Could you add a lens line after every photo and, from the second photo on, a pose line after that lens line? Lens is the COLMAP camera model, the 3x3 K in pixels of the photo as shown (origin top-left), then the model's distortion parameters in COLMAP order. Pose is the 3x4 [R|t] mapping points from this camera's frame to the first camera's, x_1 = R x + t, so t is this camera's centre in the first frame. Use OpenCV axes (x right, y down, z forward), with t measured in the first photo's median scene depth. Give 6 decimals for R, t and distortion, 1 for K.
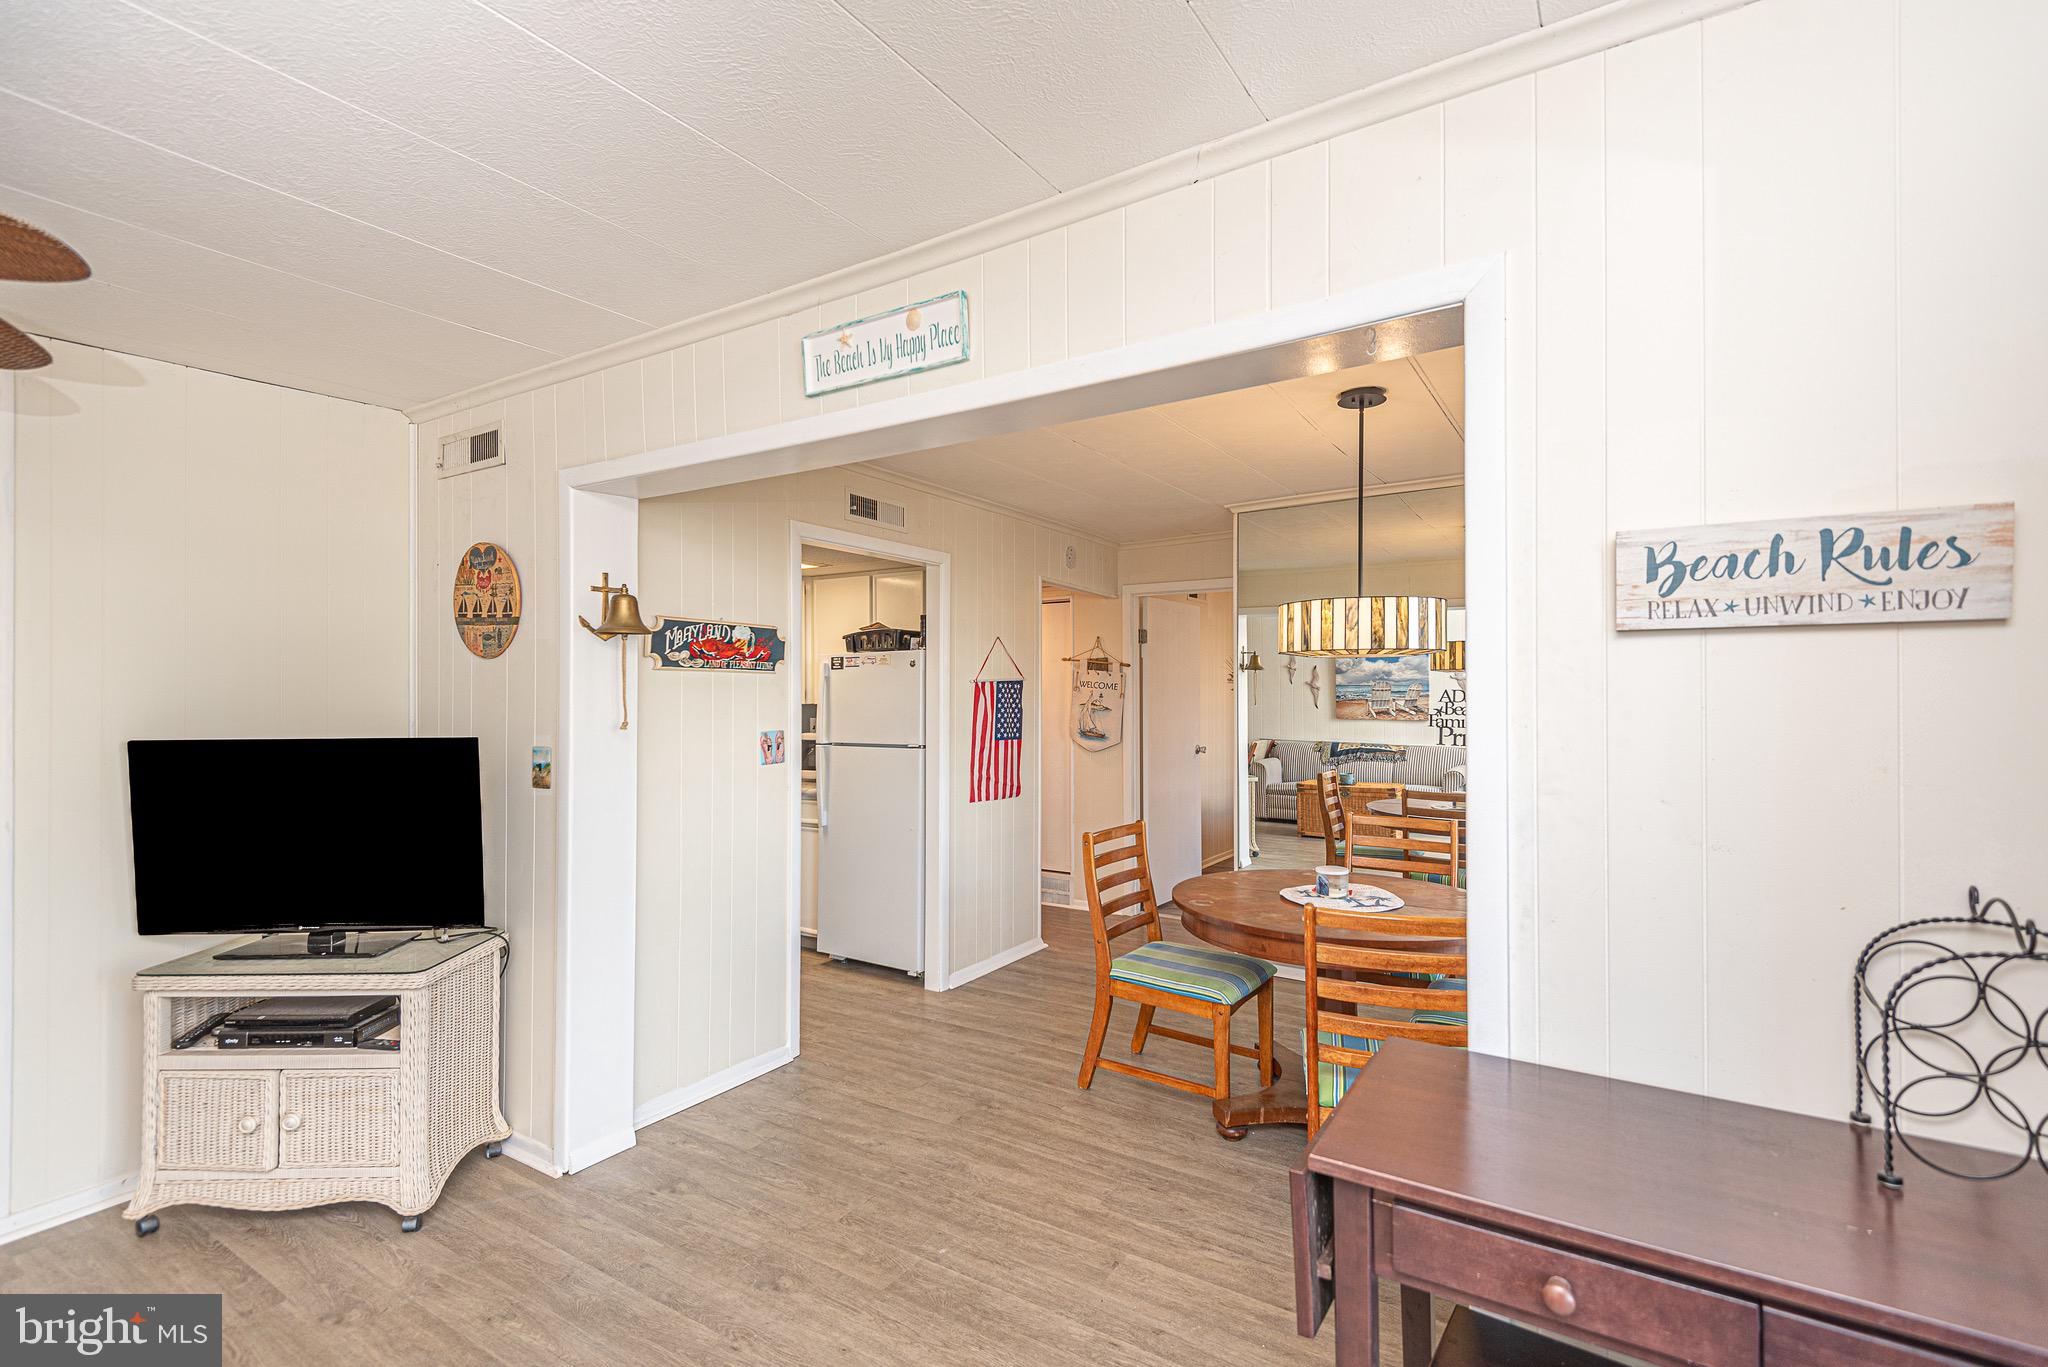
lens RADIAL K [[937.9, 0, 1009.9], [0, 937.9, 692.7], [0, 0, 1]] dist [0.031751, -0.015998]
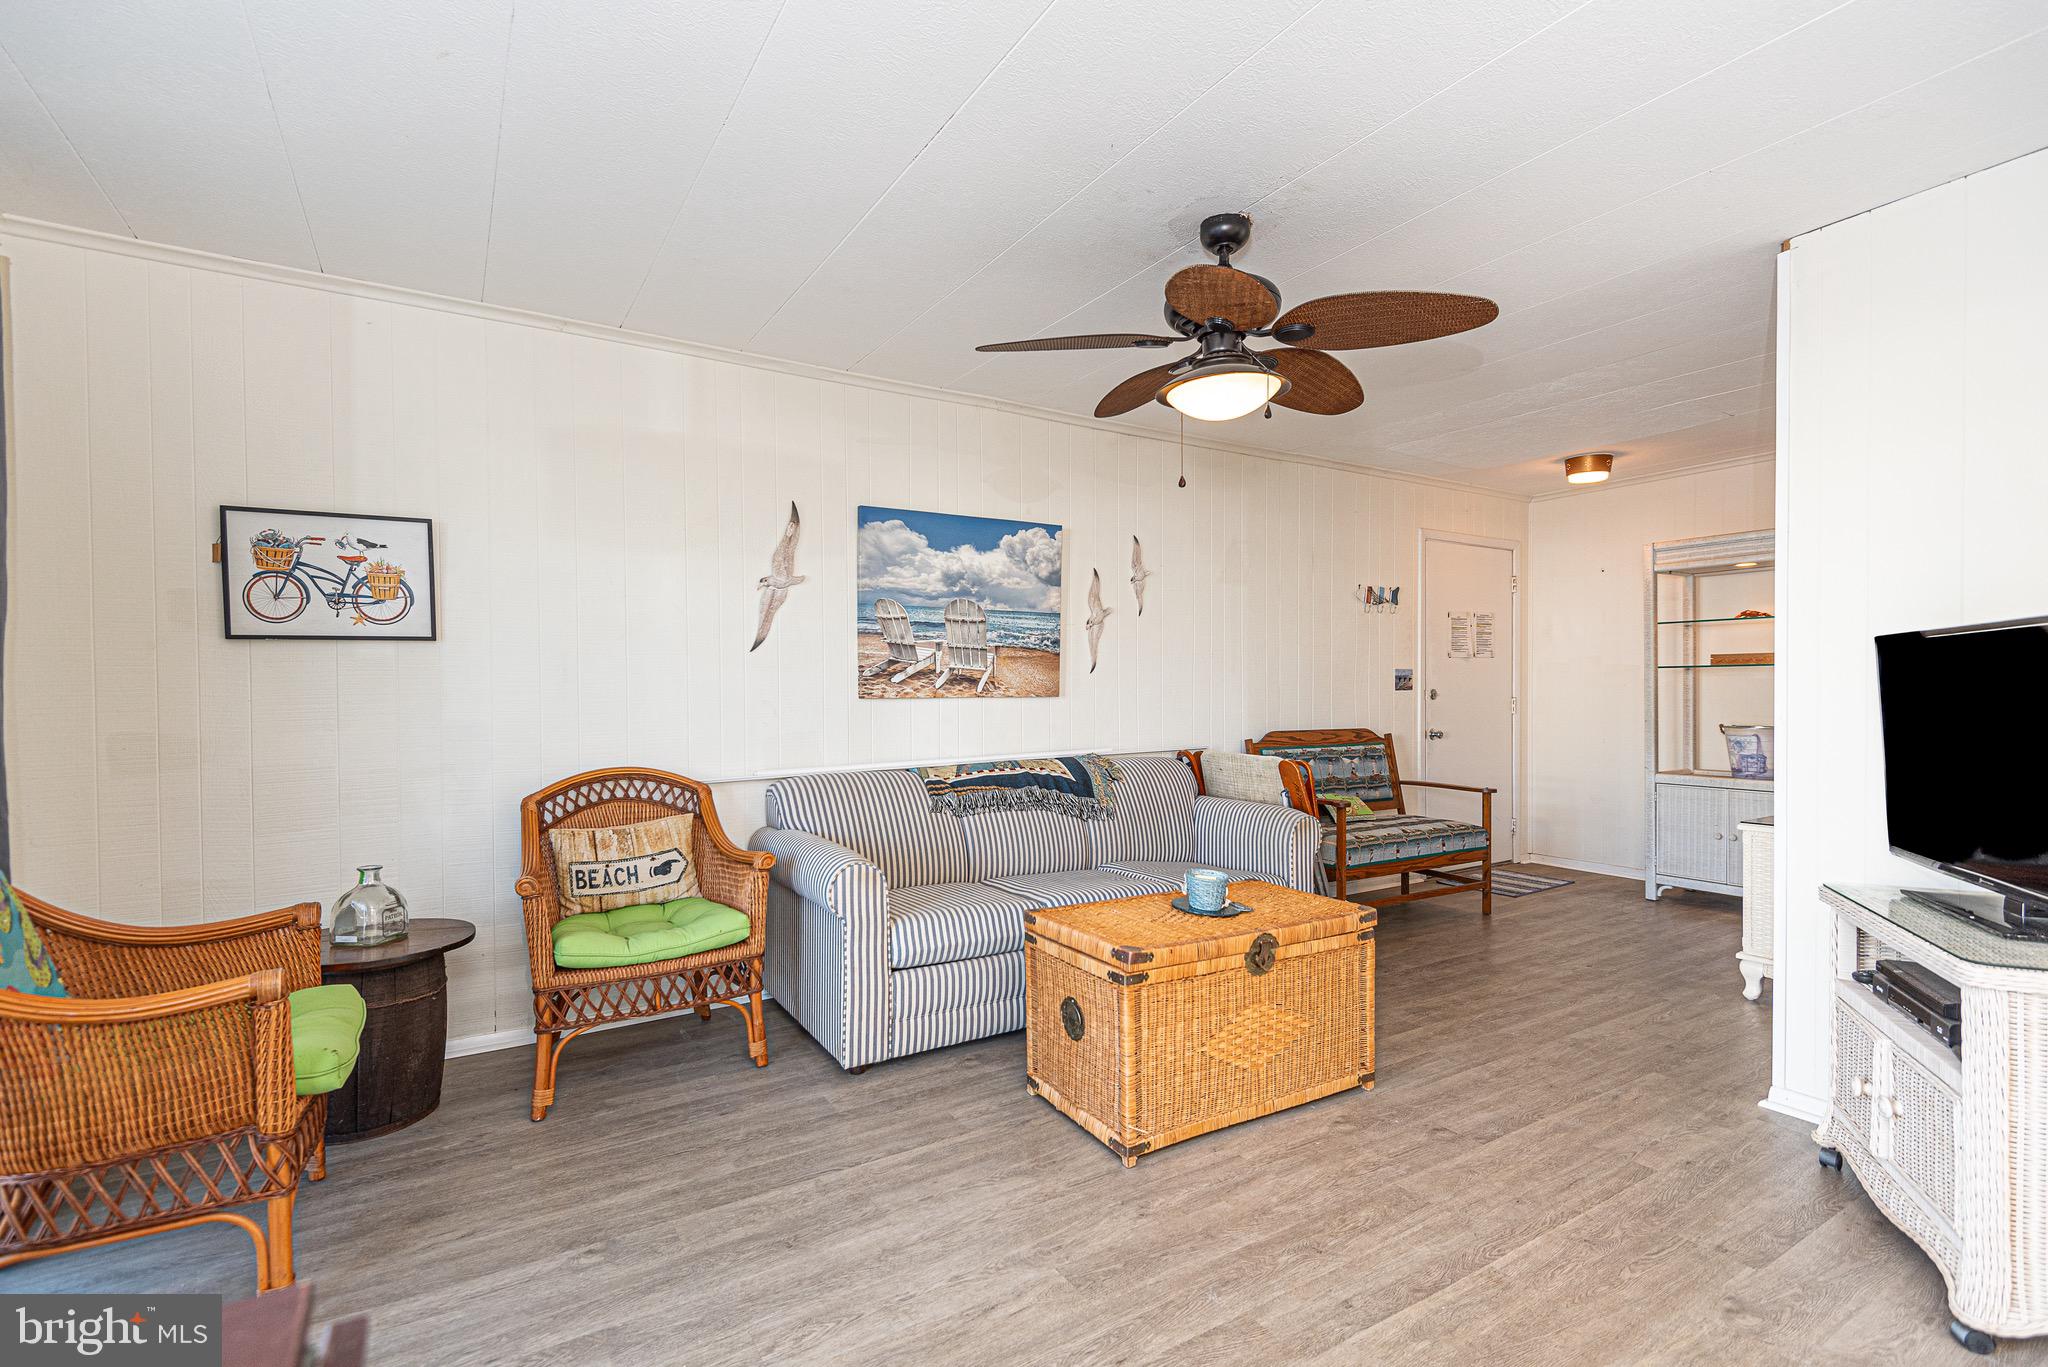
lens RADIAL K [[937.9, 0, 1022.1], [0, 937.9, 696.2], [0, 0, 1]] dist [0.031751, -0.015998]
pose [[-0.424033, 0.010901, -0.905581, 0.208168], [0.004025, 0.999940, 0.010152, 0.082472], [0.905638, 0.000660, -0.424051, 0.560697]]
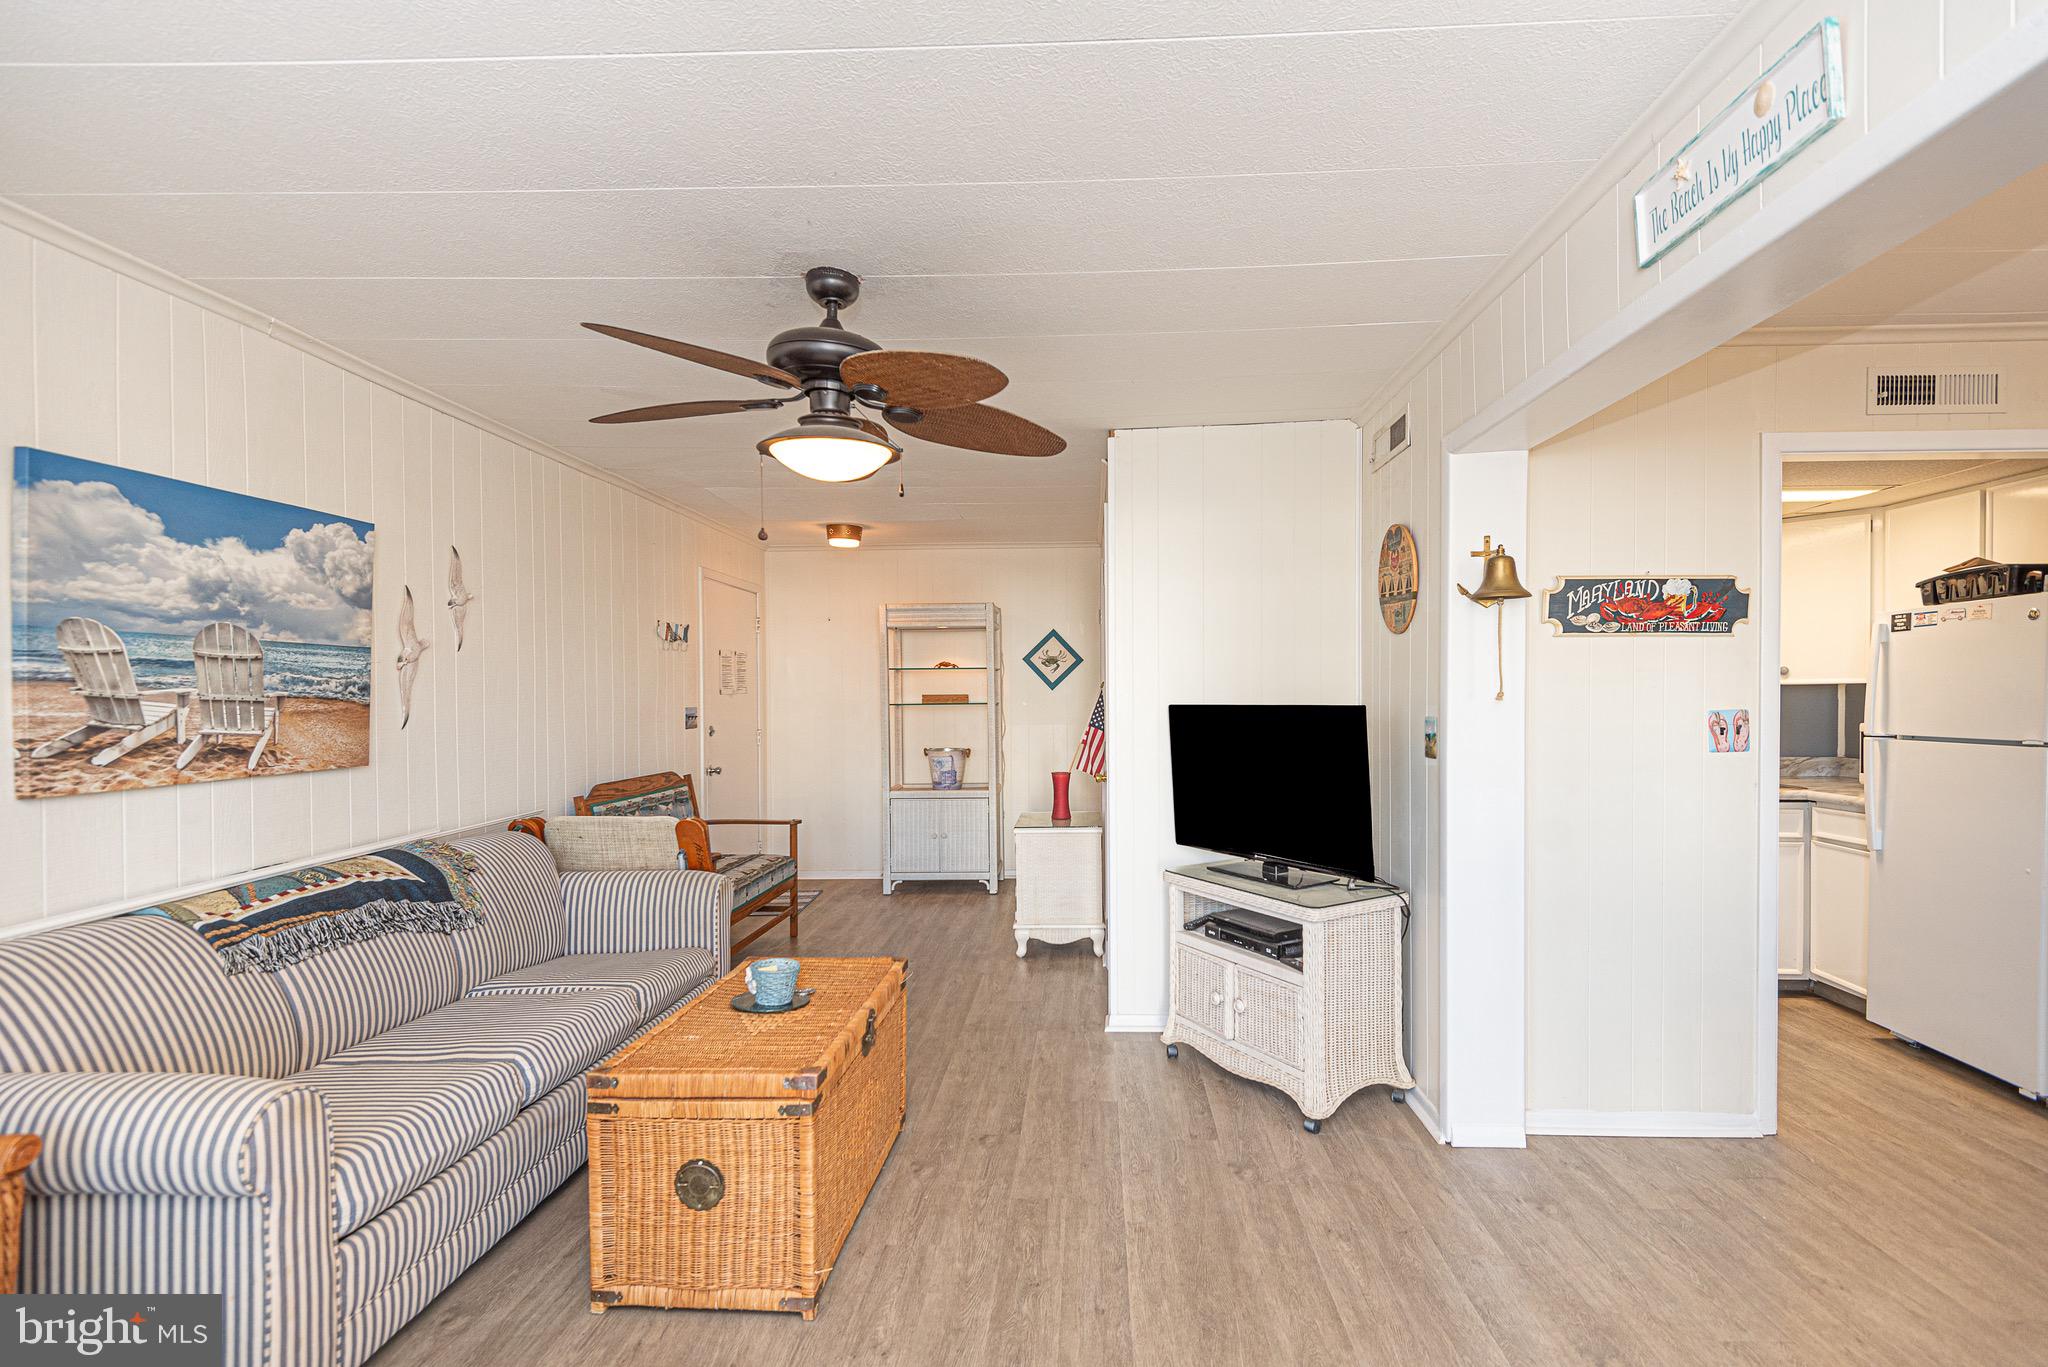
lens RADIAL K [[937.9, 0, 1072.5], [0, 937.9, 699.7], [0, 0, 1]] dist [0.031751, -0.015998]
pose [[0.524061, 0.004229, -0.851670, 0.157395], [0.006873, 0.999934, 0.009195, 0.025324], [0.851653, -0.010672, 0.523997, 0.131860]]
